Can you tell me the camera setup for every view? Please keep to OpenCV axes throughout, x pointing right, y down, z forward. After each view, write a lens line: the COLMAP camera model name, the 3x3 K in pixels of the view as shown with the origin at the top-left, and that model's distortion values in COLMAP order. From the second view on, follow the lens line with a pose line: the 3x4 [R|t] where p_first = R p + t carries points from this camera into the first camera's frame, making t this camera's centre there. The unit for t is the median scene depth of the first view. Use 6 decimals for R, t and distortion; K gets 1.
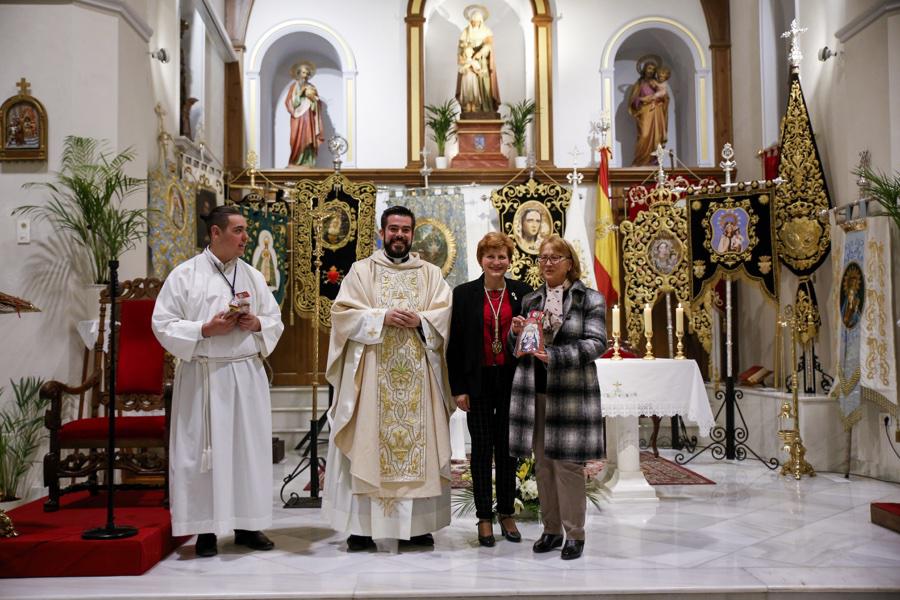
lens RADIAL K [[979.6, 0, 443.9], [0, 979.6, 296.1], [0, 0, 1]] dist [-0.006676, 0.184910]
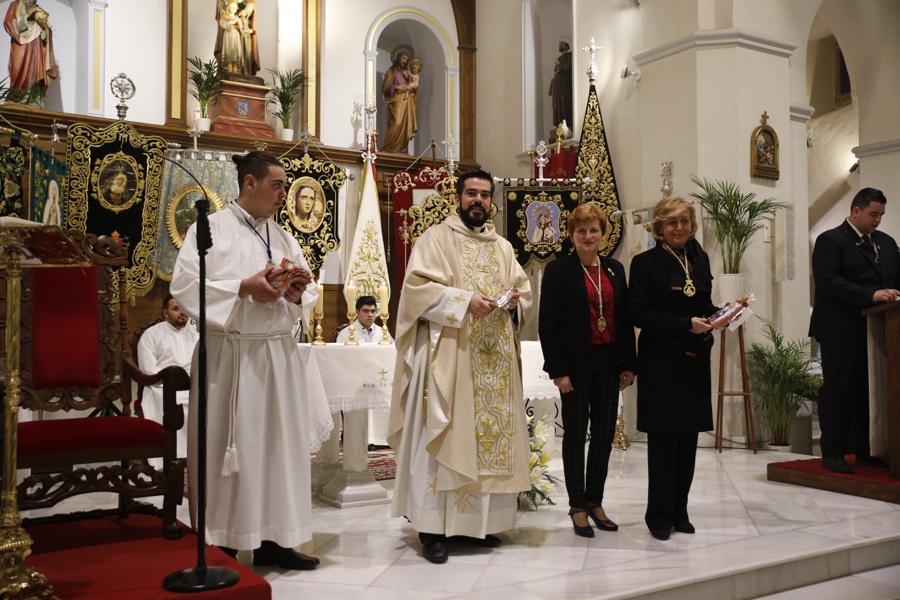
lens RADIAL K [[935.0, 0, 450.0], [0, 935.0, 300.0], [0, 0, 1]] dist [-0.033857, 0.167453]
pose [[0.841090, 0.027433, 0.540199, -0.326601], [-0.034510, 0.999400, 0.002980, 0.017348], [-0.539794, -0.021149, 0.841532, 0.187019]]
